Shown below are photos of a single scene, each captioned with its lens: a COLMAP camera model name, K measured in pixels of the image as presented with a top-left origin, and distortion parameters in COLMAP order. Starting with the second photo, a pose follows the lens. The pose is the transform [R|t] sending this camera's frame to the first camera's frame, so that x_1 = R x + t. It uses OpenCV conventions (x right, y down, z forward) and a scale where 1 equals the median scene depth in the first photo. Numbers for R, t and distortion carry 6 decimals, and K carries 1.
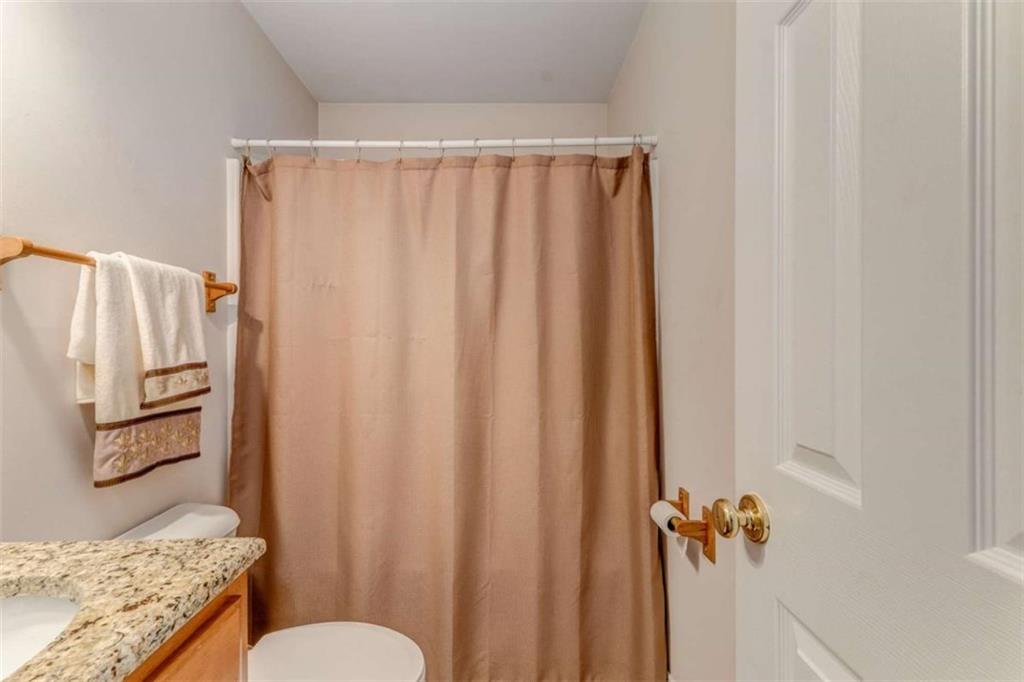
lens RADIAL K [[434.2, 0, 512.0], [0, 434.2, 341.0], [0, 0, 1]] dist [0.000627, -0.000273]
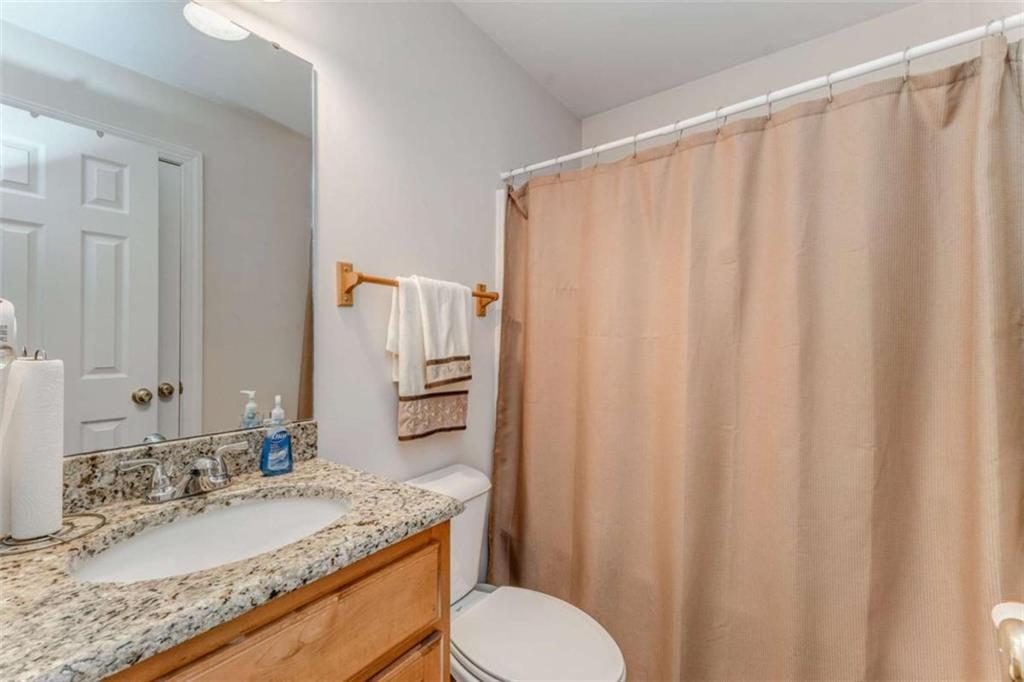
lens RADIAL K [[434.2, 0, 512.0], [0, 434.2, 341.0], [0, 0, 1]] dist [0.000627, -0.000273]
pose [[0.784053, 0.007506, -0.620649, 0.195898], [-0.006051, 0.999972, 0.004449, -0.000567], [0.620665, 0.000267, 0.784076, 0.089652]]
